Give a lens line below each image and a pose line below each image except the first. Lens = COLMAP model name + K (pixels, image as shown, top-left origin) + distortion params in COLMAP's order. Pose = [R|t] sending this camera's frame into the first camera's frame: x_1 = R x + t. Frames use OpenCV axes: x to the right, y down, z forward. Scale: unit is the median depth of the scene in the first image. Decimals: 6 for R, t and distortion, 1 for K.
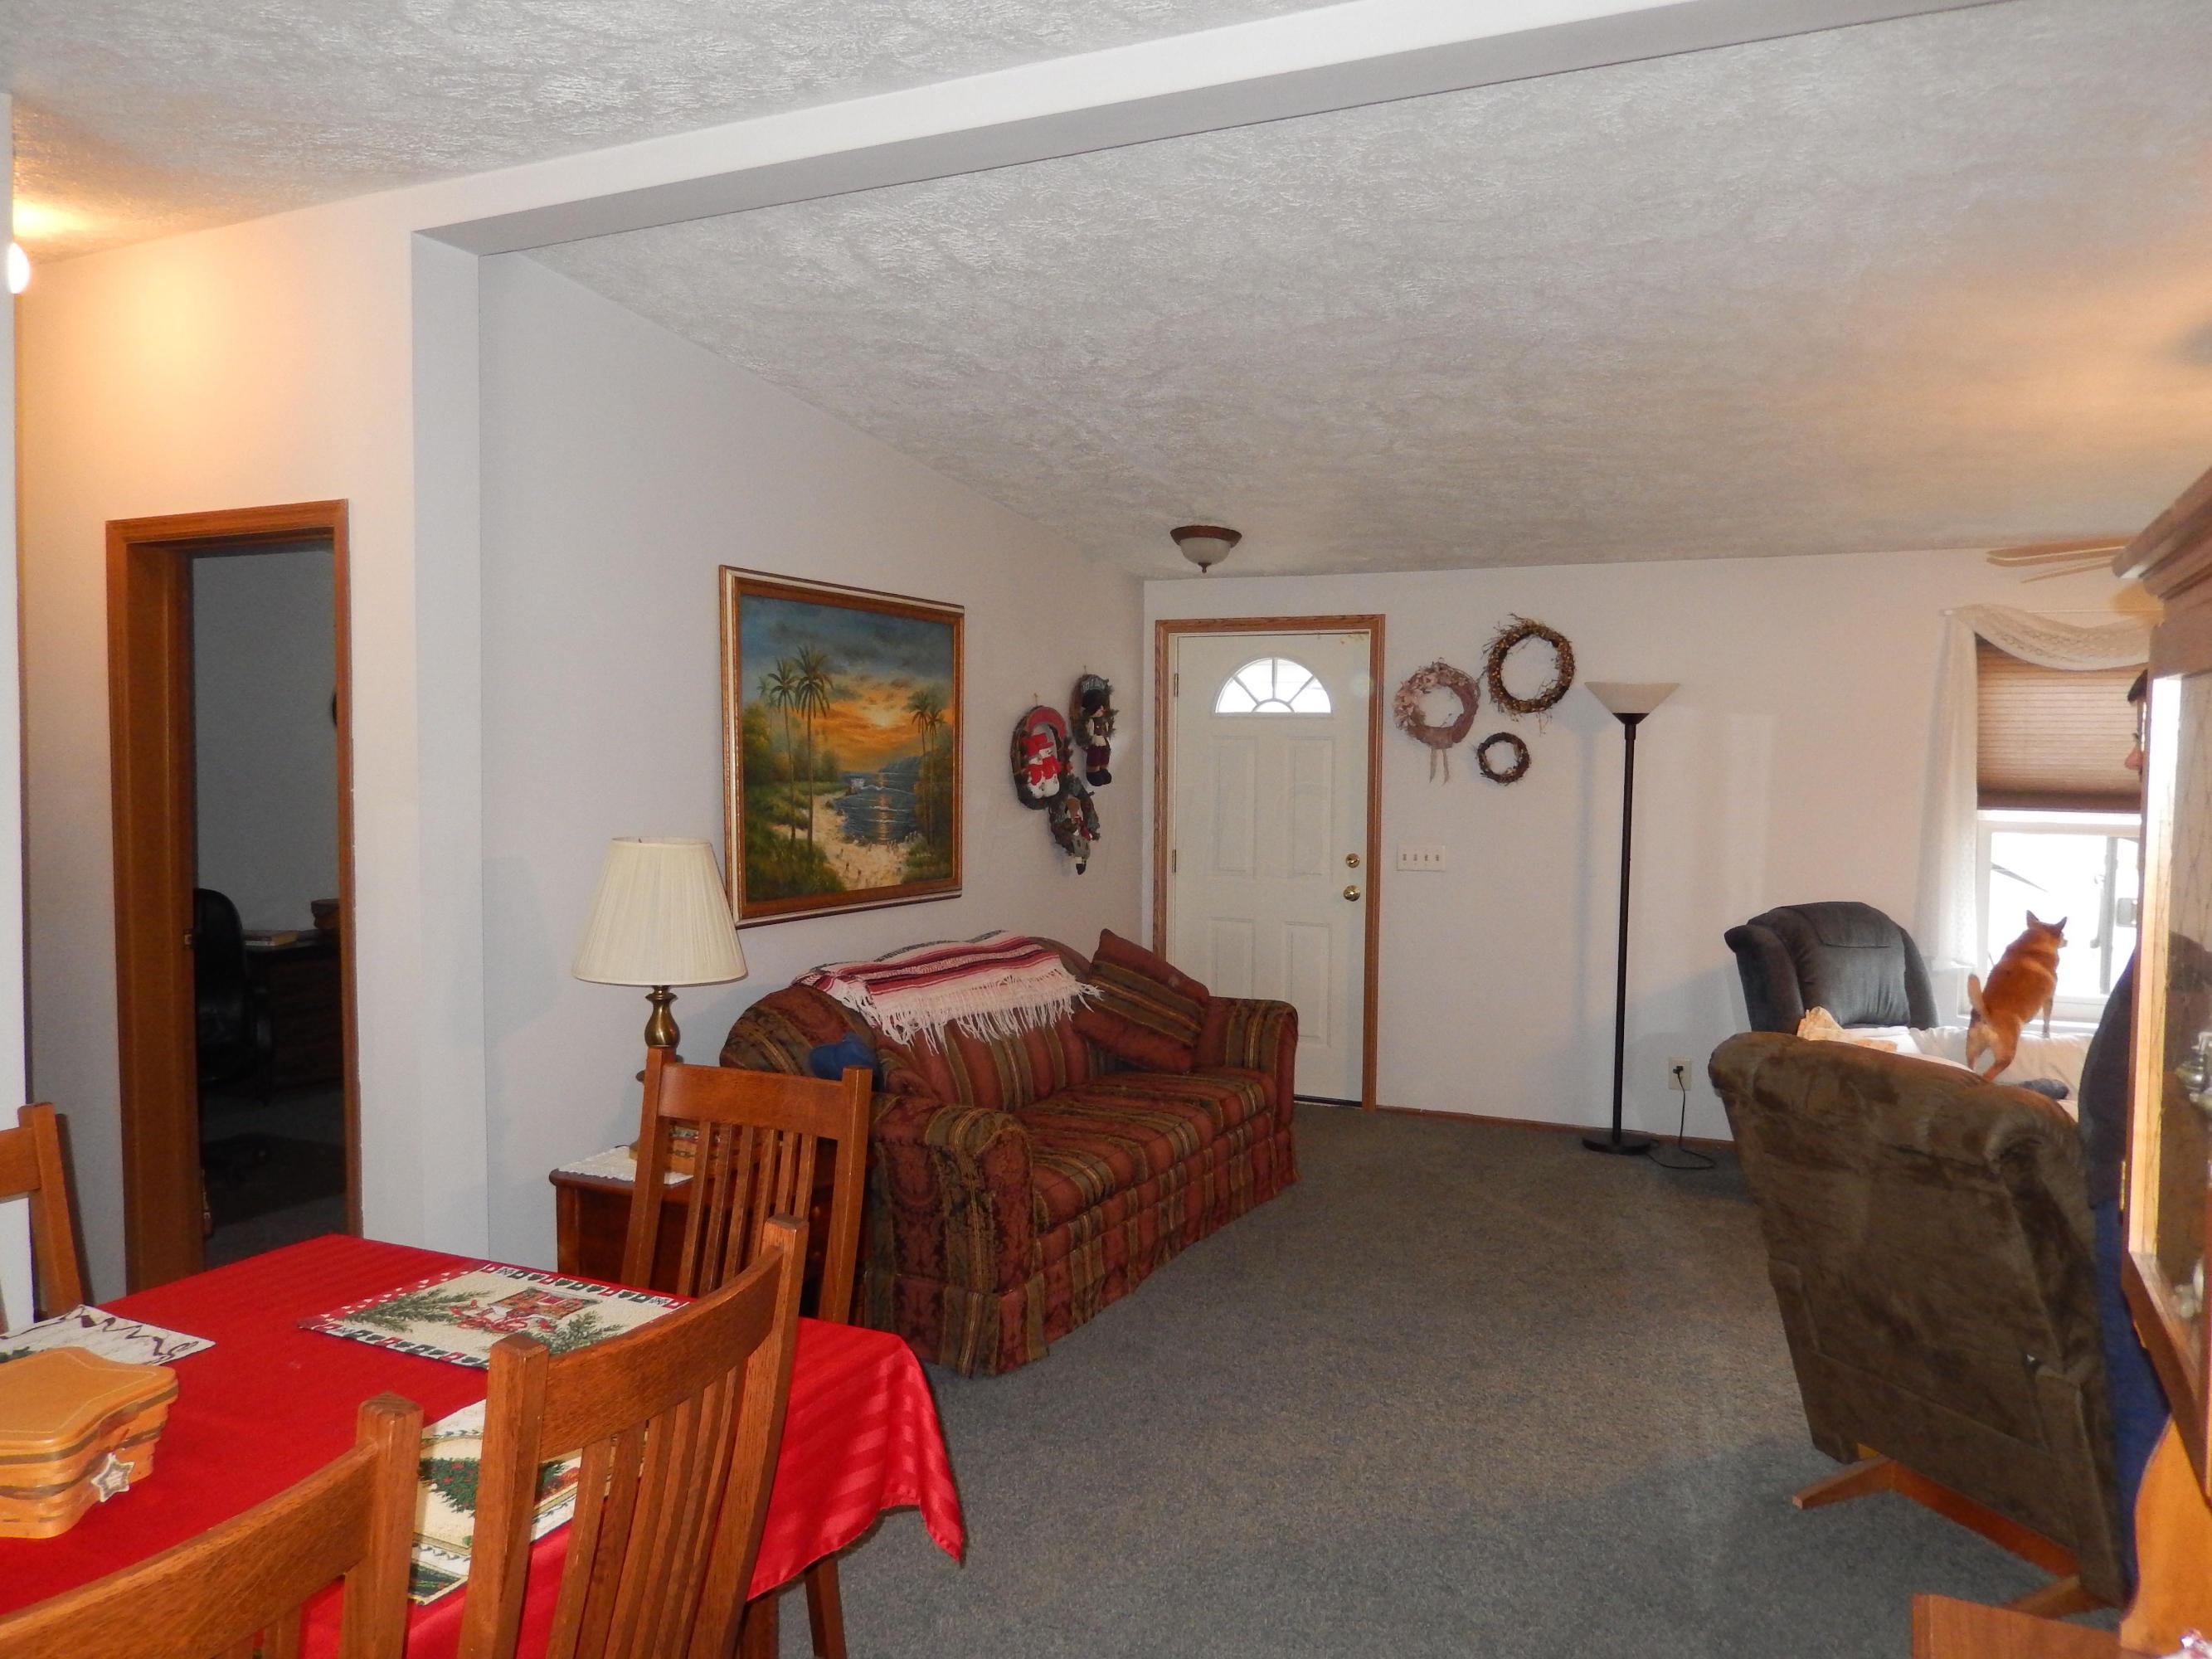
lens RADIAL K [[1662.7, 0, 1108.8], [0, 1662.7, 833.5], [0, 0, 1]] dist [0.009235, -0.002201]
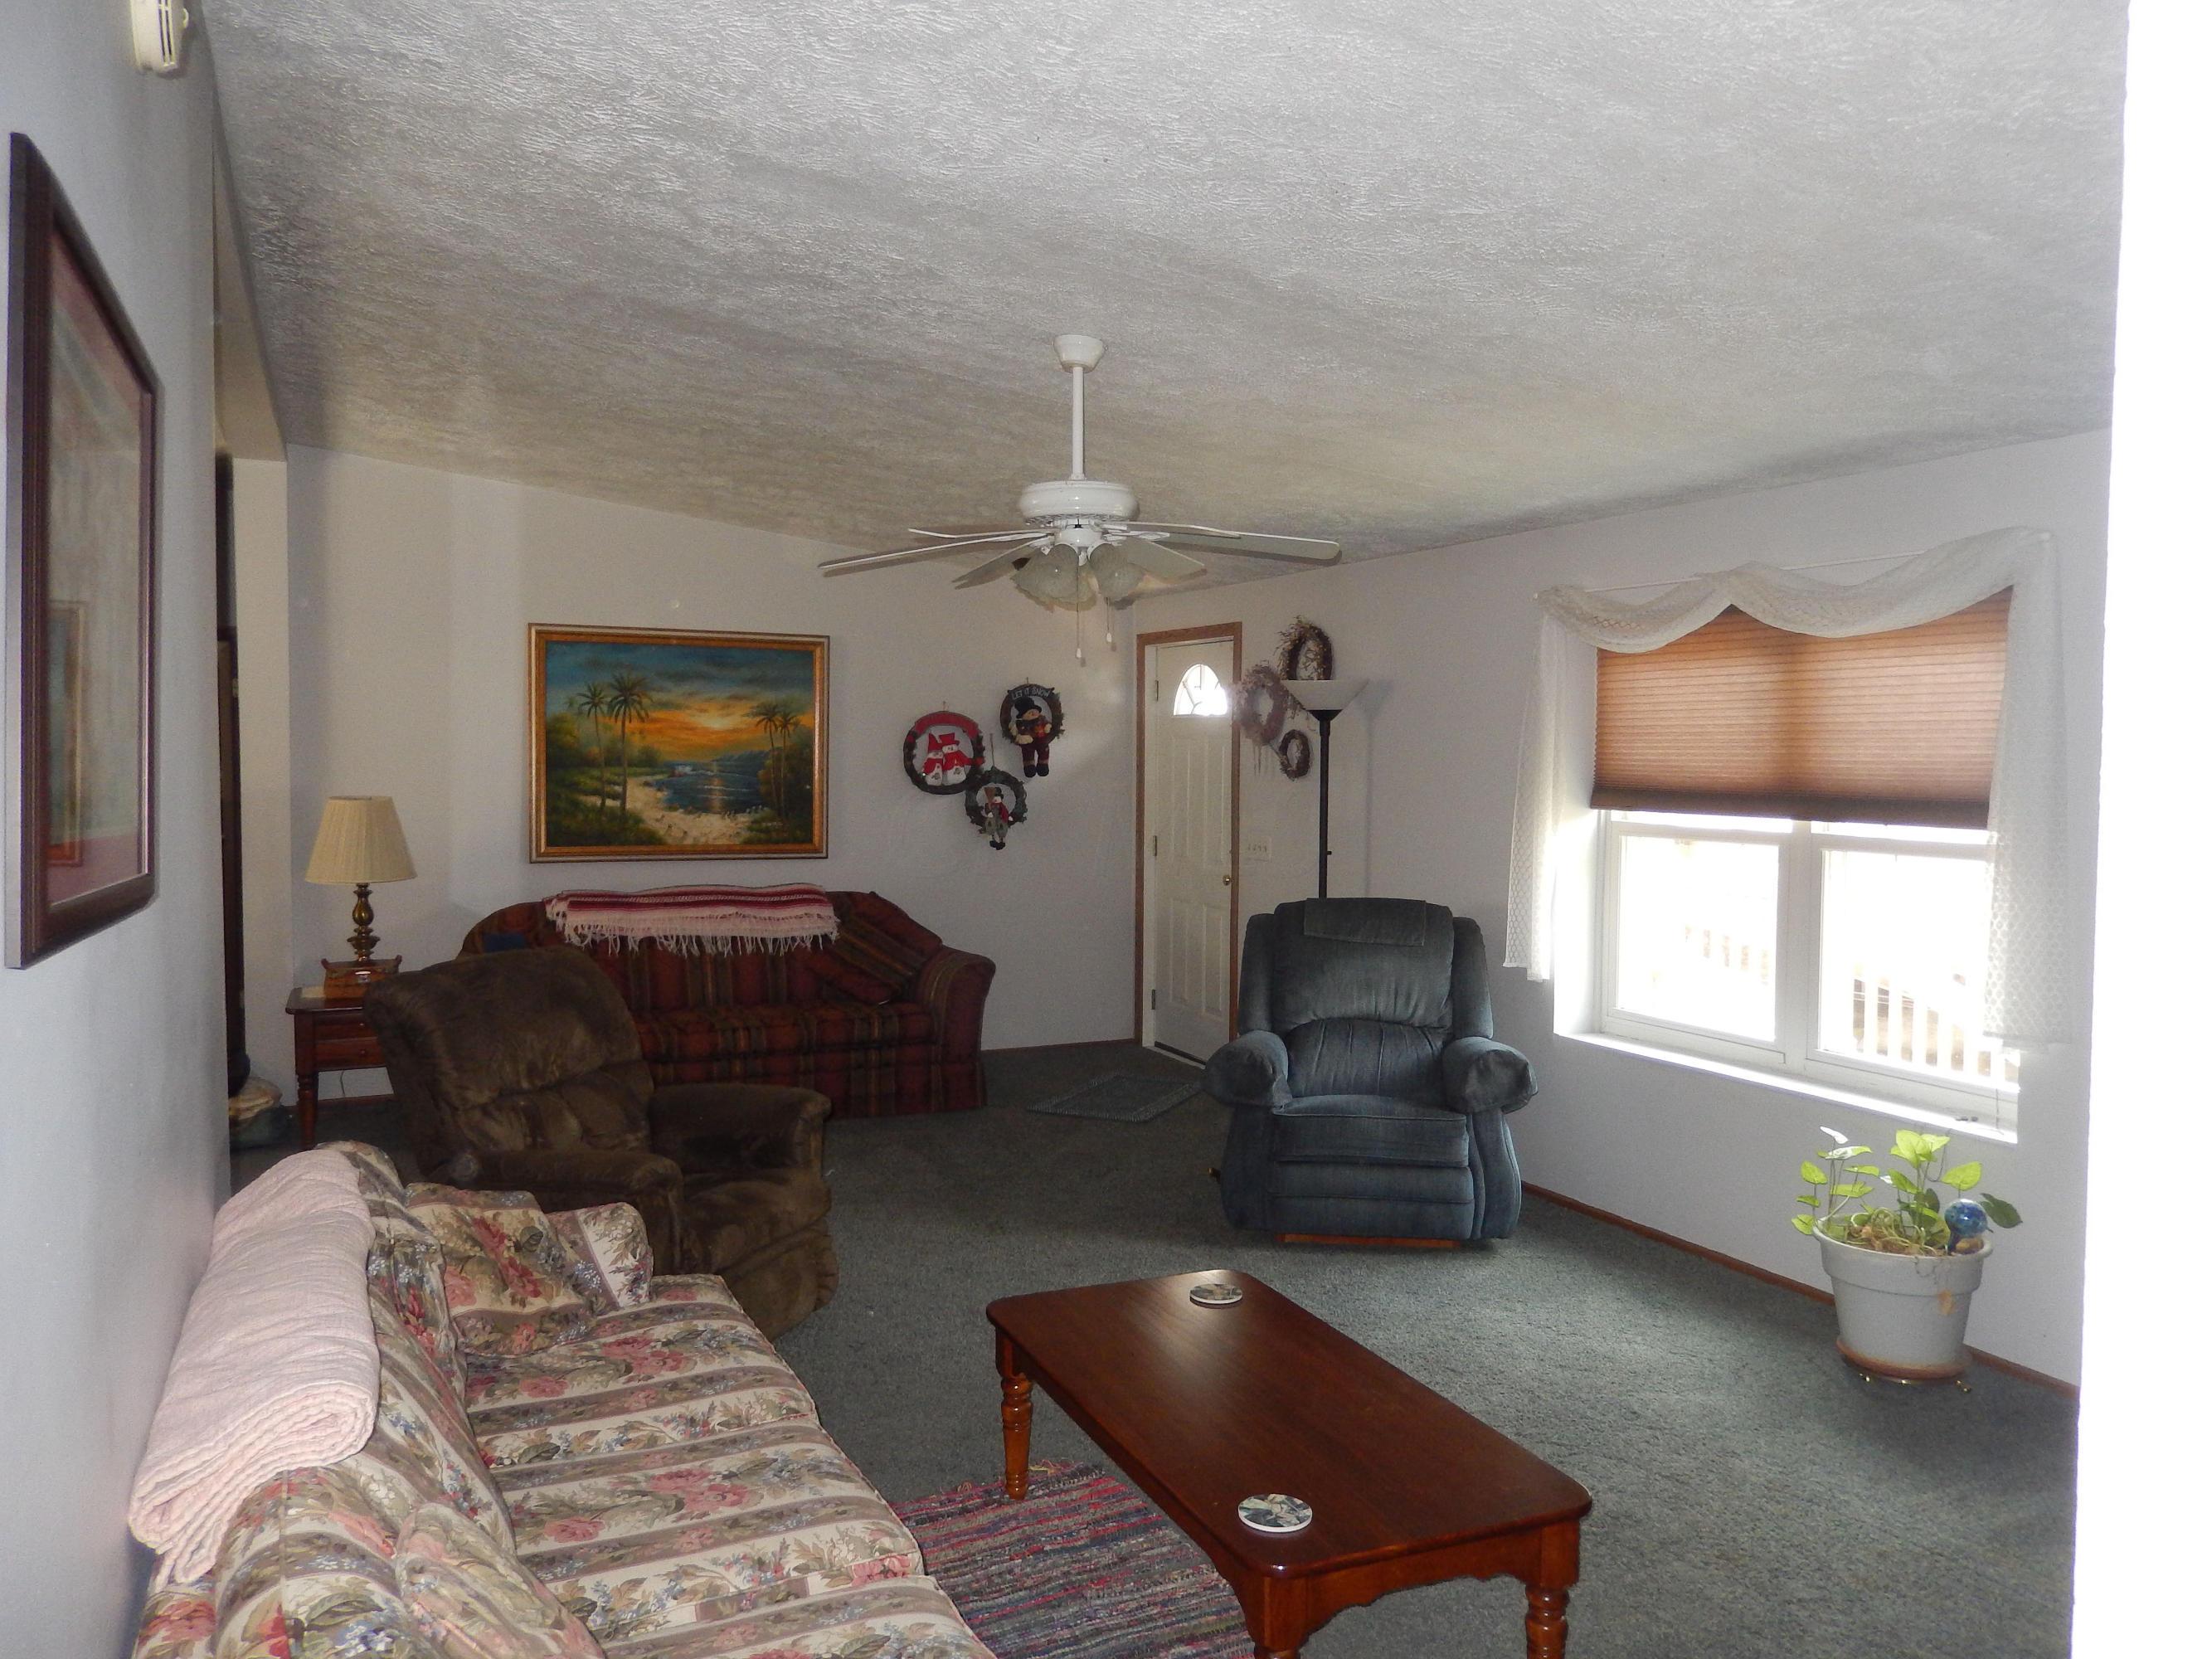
lens RADIAL K [[1662.7, 0, 1114.1], [0, 1662.7, 805.8], [0, 0, 1]] dist [0.009235, -0.002201]
pose [[0.769466, 0.020310, -0.638365, 1.017900], [-0.034388, 0.999362, -0.009655, 0.001641], [0.637762, 0.029382, 0.769673, 0.152680]]
